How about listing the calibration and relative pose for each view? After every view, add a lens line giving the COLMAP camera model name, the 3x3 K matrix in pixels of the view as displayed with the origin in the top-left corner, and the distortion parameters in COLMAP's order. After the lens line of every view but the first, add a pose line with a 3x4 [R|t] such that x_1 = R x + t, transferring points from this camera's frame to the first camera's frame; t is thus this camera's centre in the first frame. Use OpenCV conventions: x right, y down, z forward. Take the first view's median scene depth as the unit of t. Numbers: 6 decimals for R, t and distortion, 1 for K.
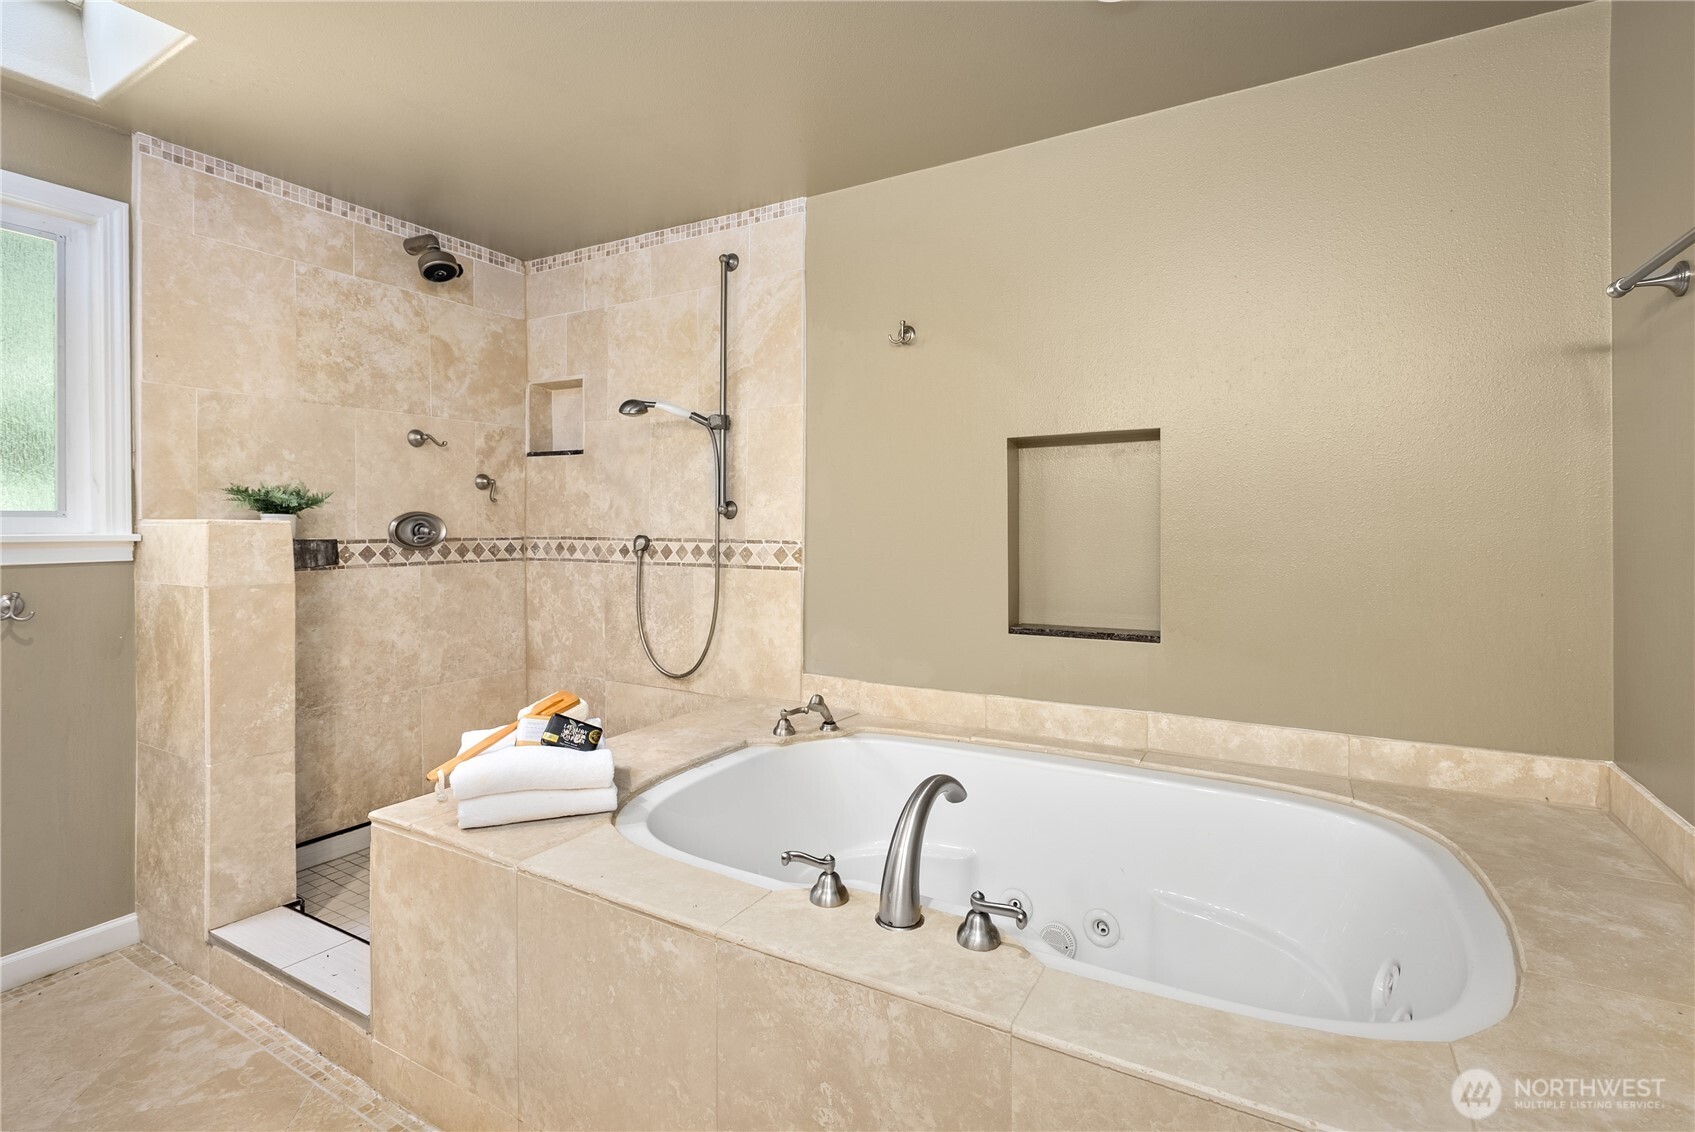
lens RADIAL K [[793.6, 0, 849.5], [0, 793.6, 532.3], [0, 0, 1]] dist [0.001139, -0.000039]
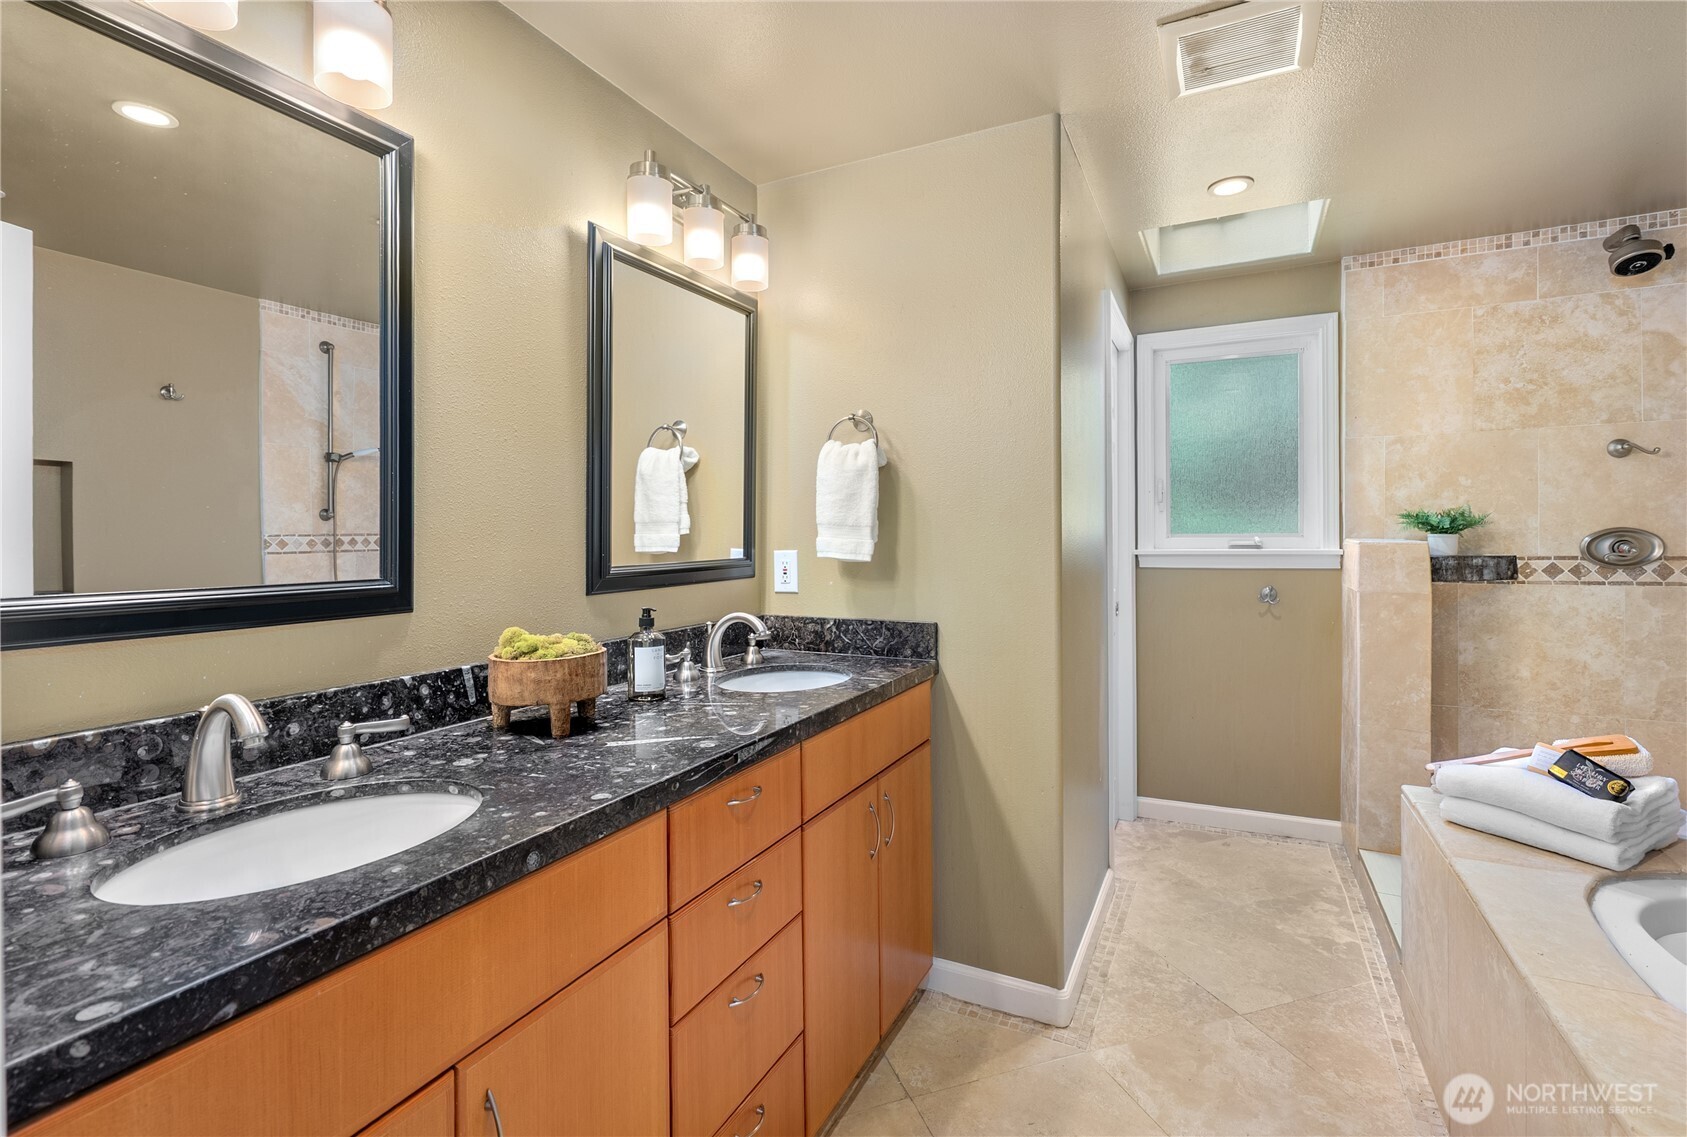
lens RADIAL K [[789.9, 0, 843.9], [0, 789.9, 536.6], [0, 0, 1]] dist [-0.001275, 0.000086]
pose [[0.063782, 0.005346, -0.997950, 0.348807], [0.002951, 0.999980, 0.005546, -0.025259], [0.997959, -0.003298, 0.063765, 0.039277]]
